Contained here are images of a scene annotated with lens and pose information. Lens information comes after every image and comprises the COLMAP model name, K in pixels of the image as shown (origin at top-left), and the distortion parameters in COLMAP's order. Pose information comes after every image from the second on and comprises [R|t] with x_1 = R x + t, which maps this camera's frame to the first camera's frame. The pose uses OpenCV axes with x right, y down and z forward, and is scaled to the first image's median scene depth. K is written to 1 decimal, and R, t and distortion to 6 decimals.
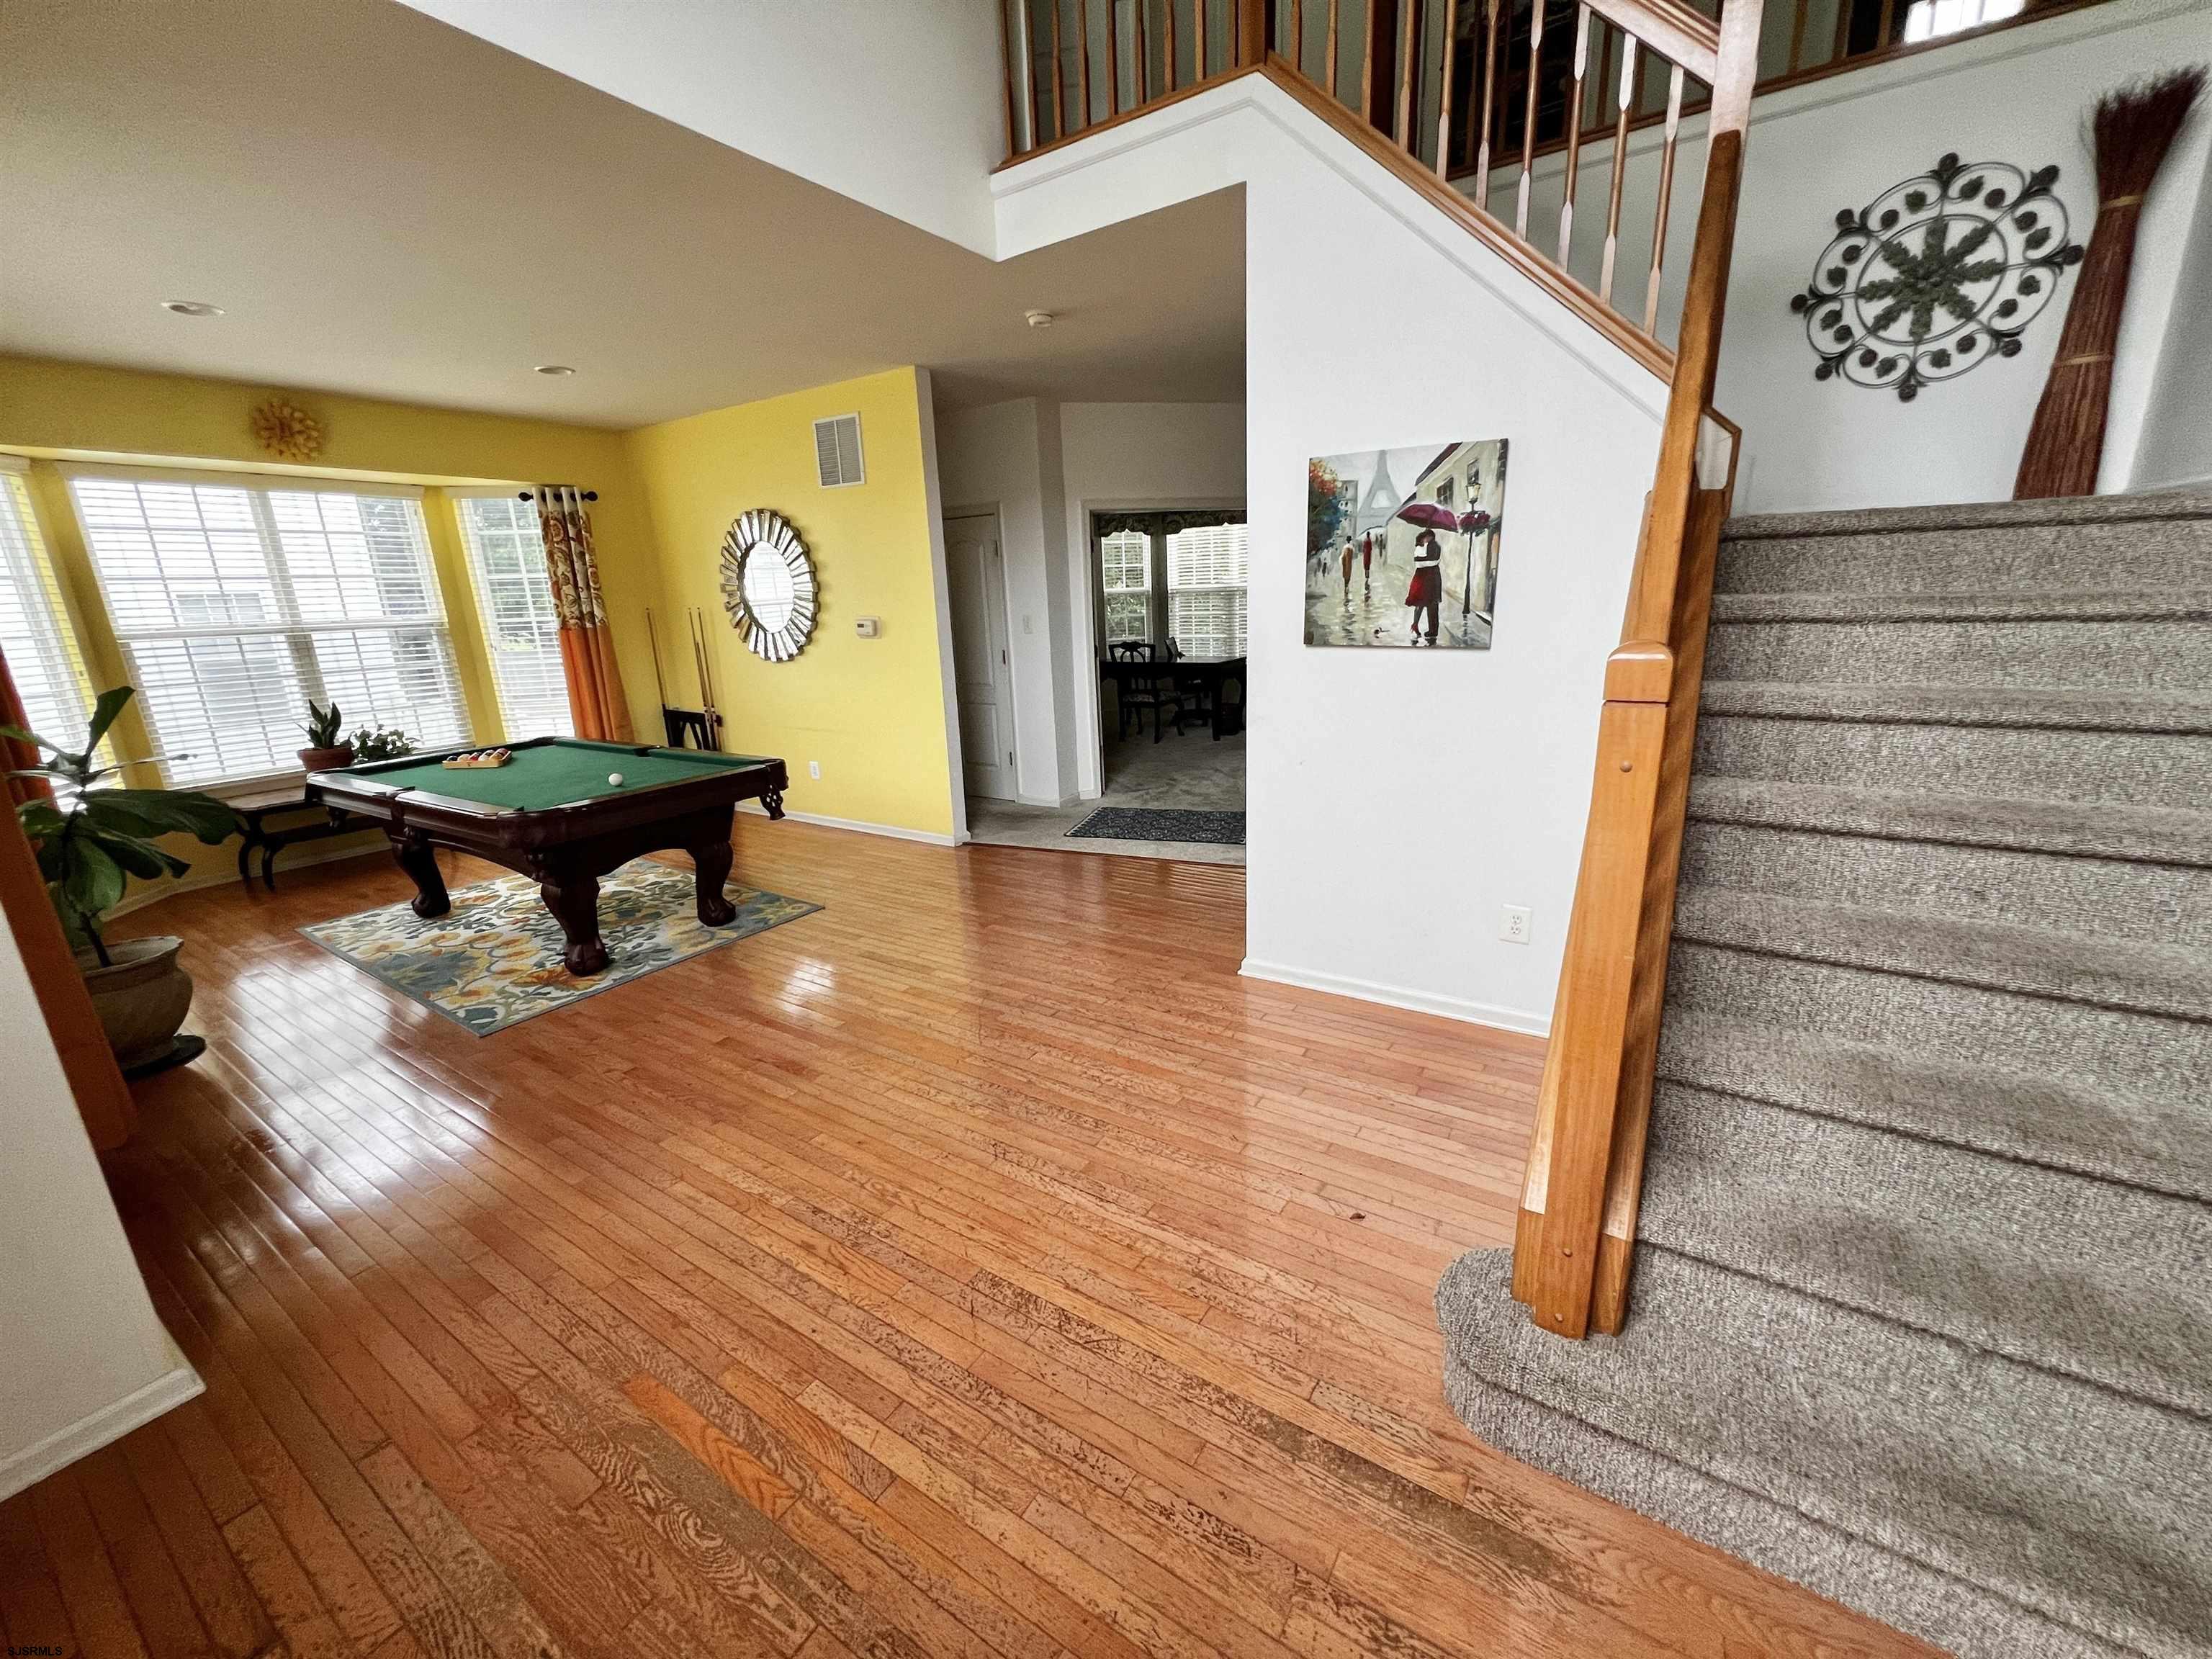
lens RADIAL K [[885.3, 0, 1101.9], [0, 885.3, 829.4], [0, 0, 1]] dist [-0.001845, 0.000781]
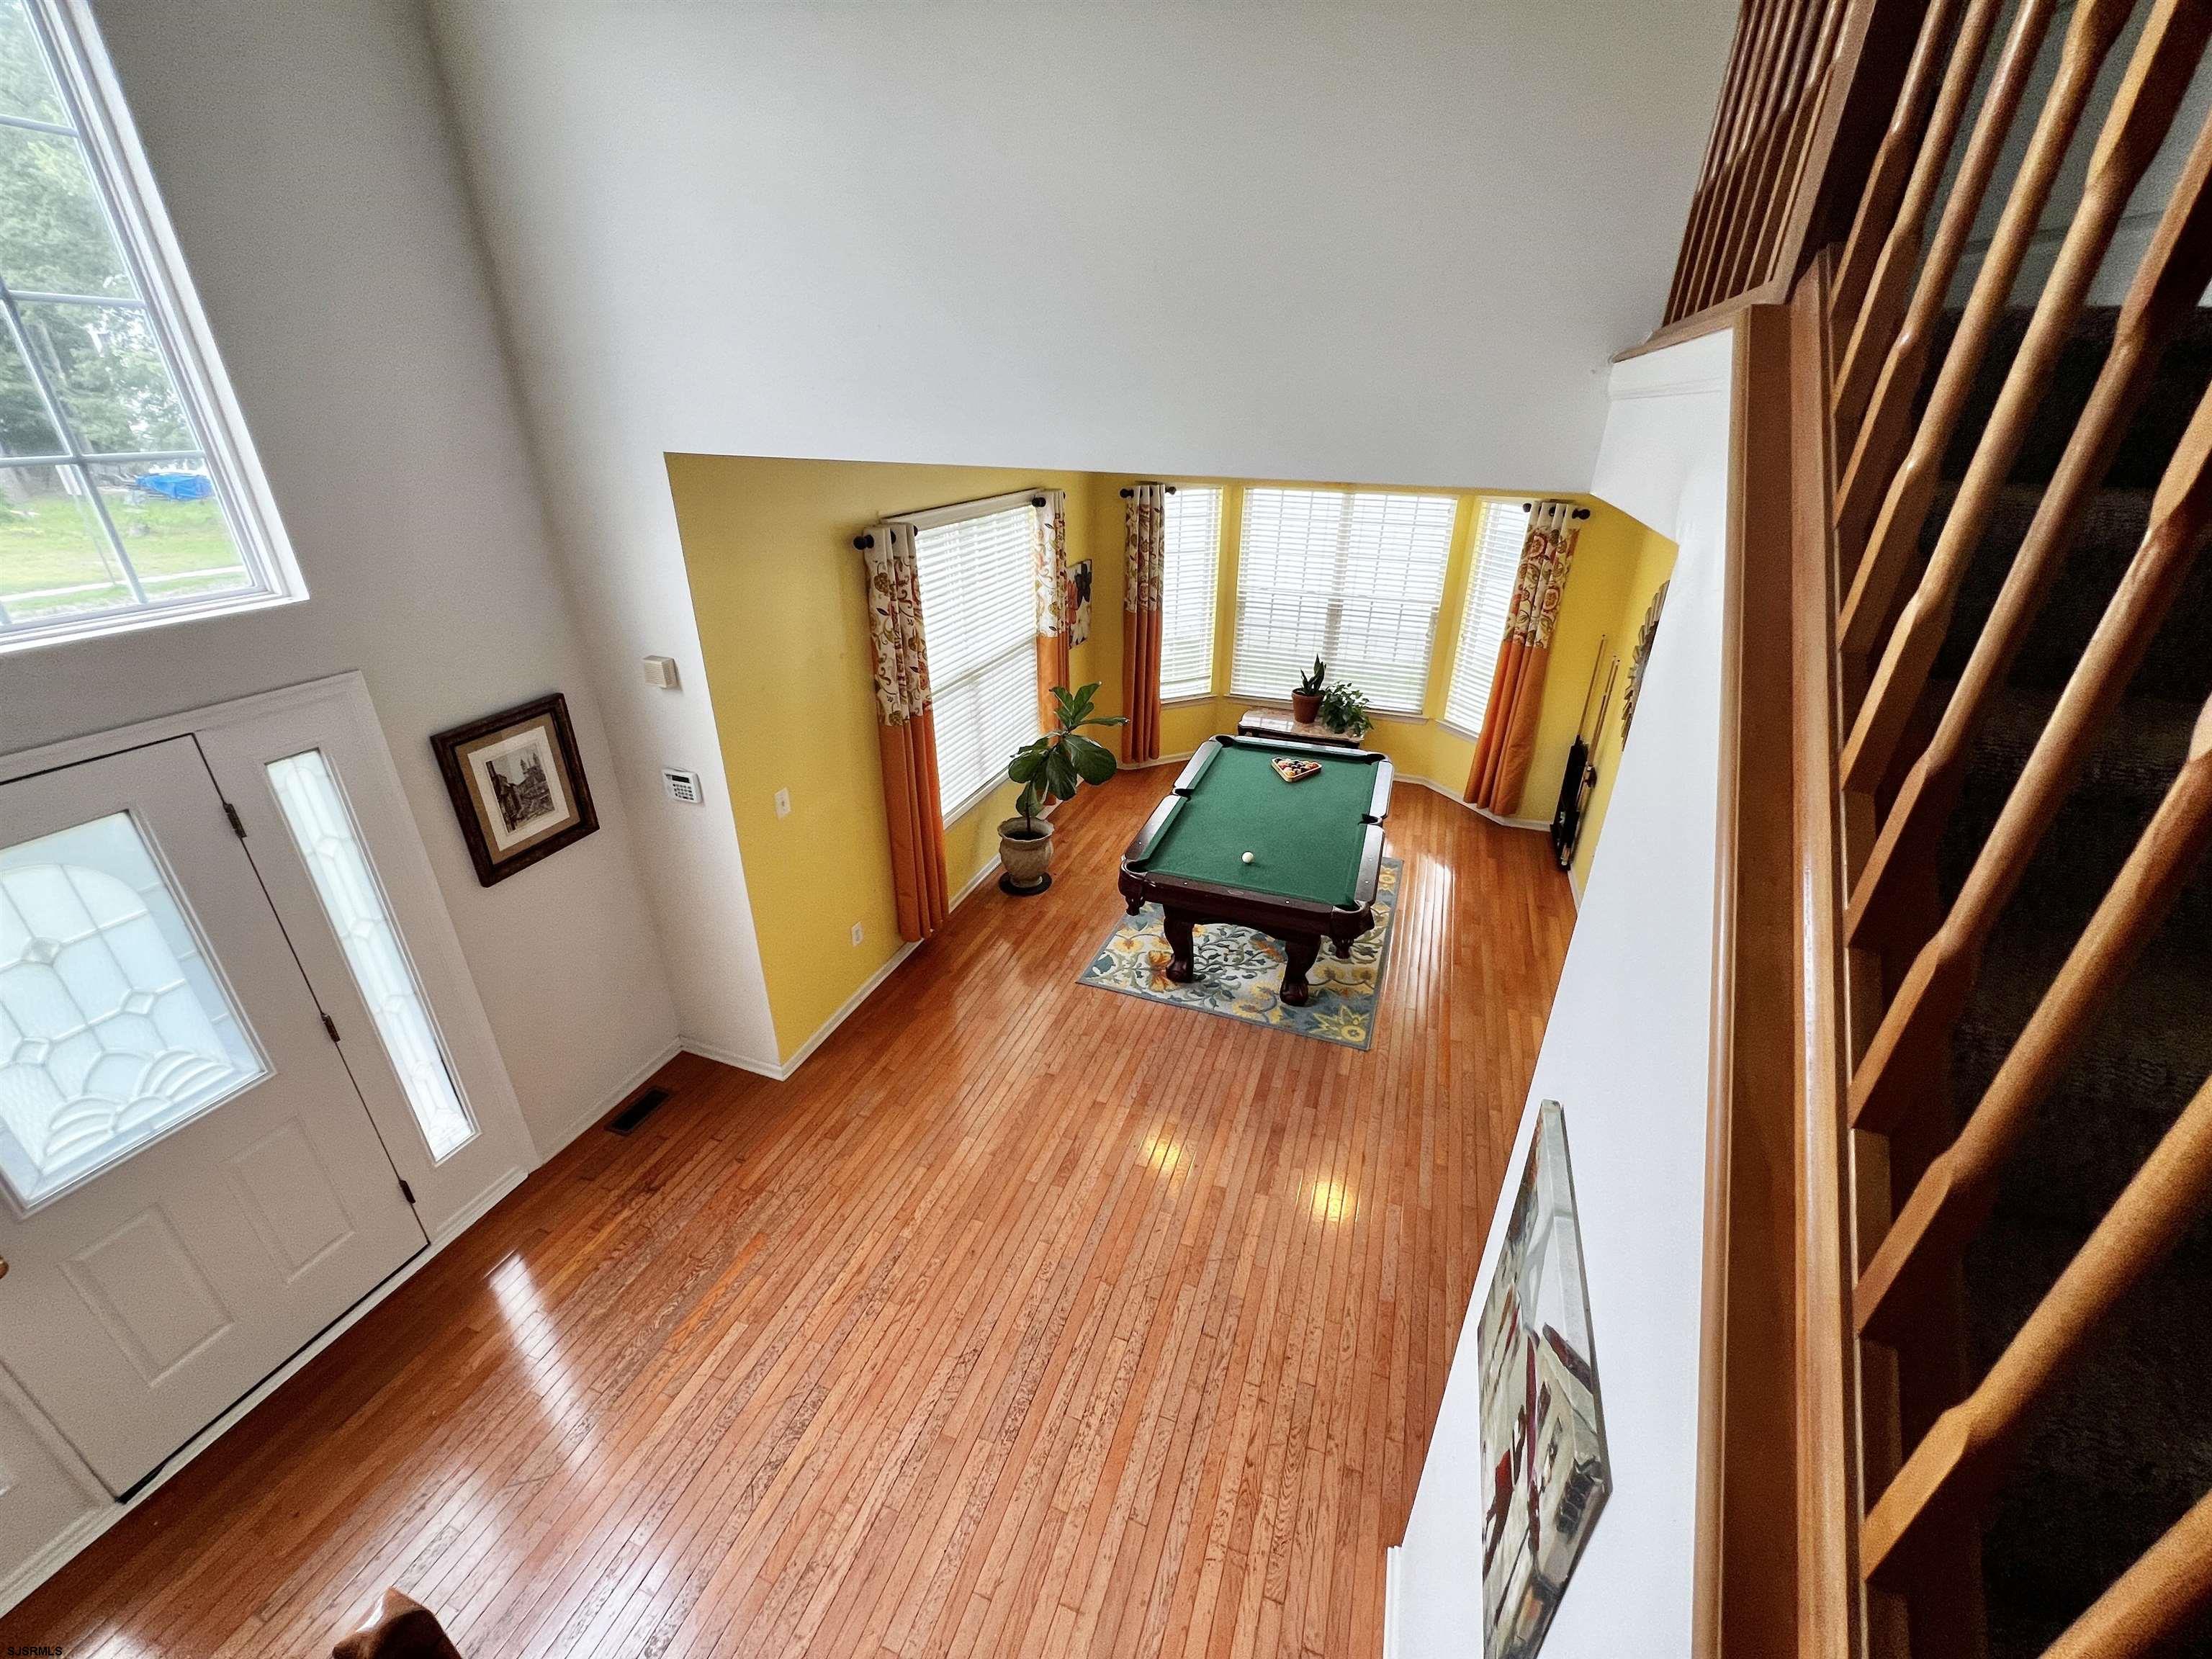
lens RADIAL K [[885.3, 0, 1101.9], [0, 885.3, 829.4], [0, 0, 1]] dist [-0.001845, 0.000781]
pose [[0.230253, 0.464921, -0.854887, 0.307011], [-0.270923, 0.874385, 0.402555, -0.395323], [0.934657, 0.138919, 0.327288, 0.330188]]
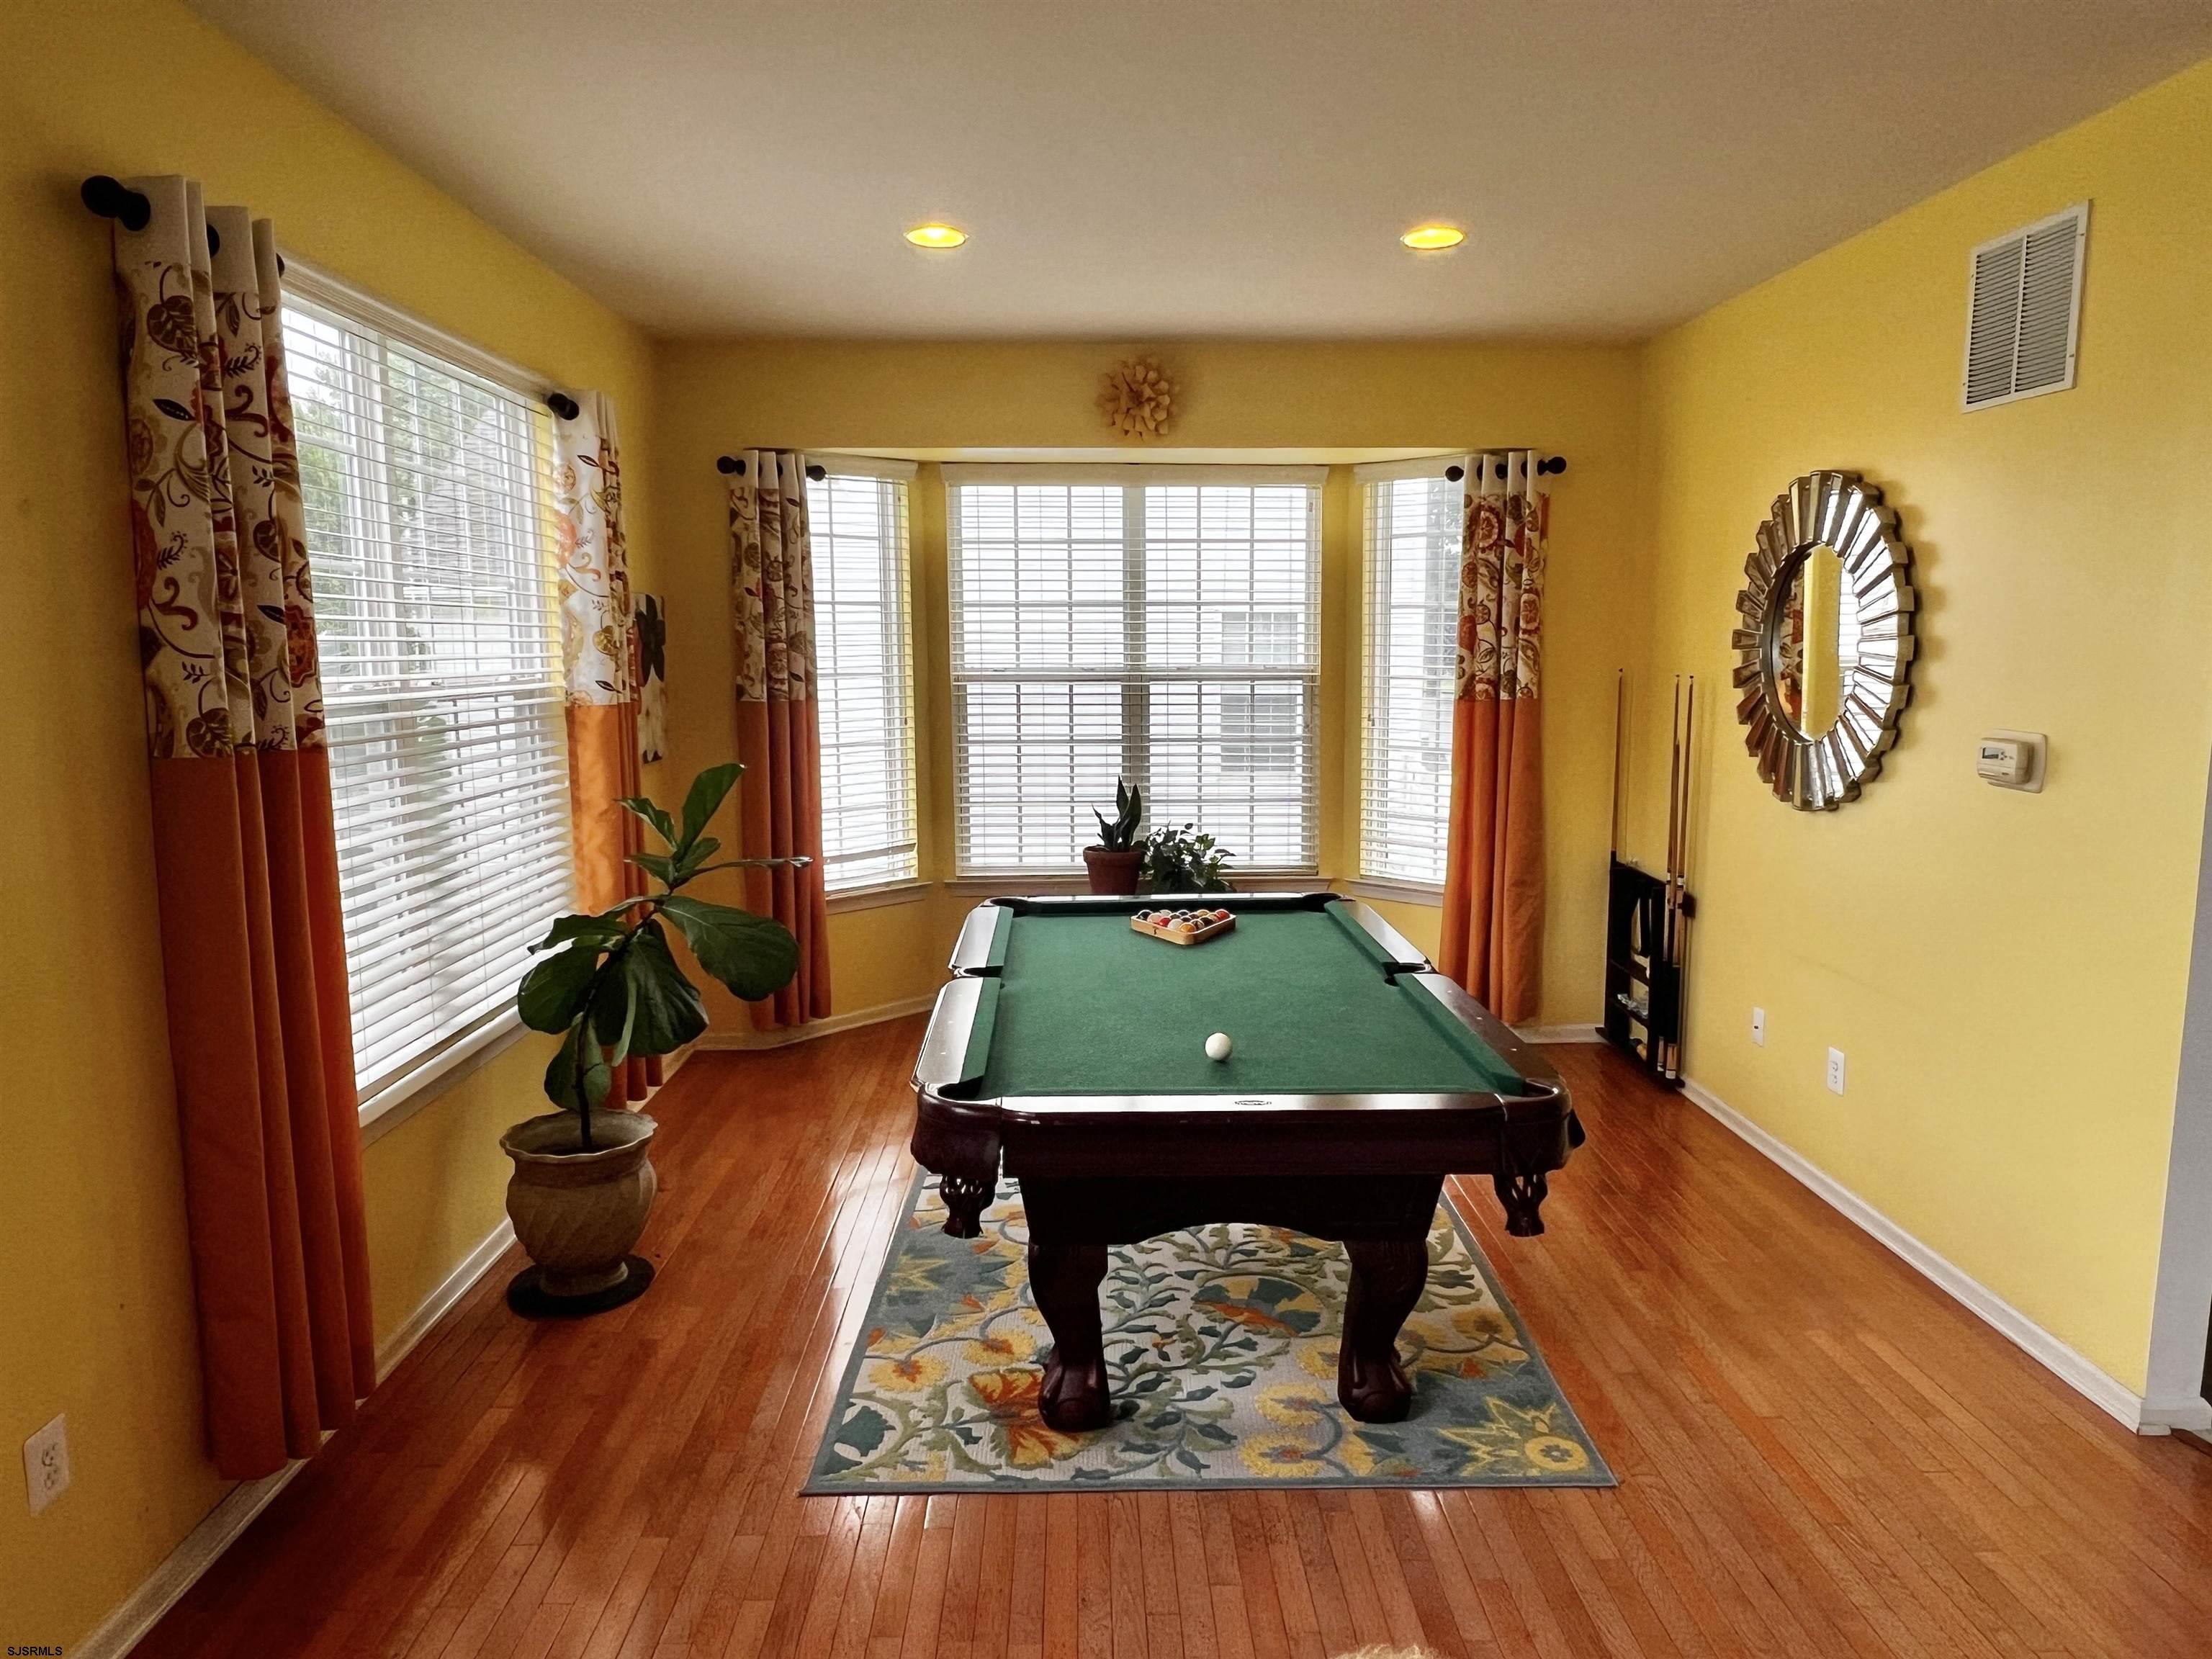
lens RADIAL K [[1438.1, 0, 1109.3], [0, 1438.1, 832.4], [0, 0, 1]] dist [-0.002618, -0.001408]
pose [[0.568352, 0.145124, -0.809886, 0.018573], [-0.231899, 0.972671, 0.011554, -0.126527], [0.789429, 0.181245, 0.586474, 0.372526]]
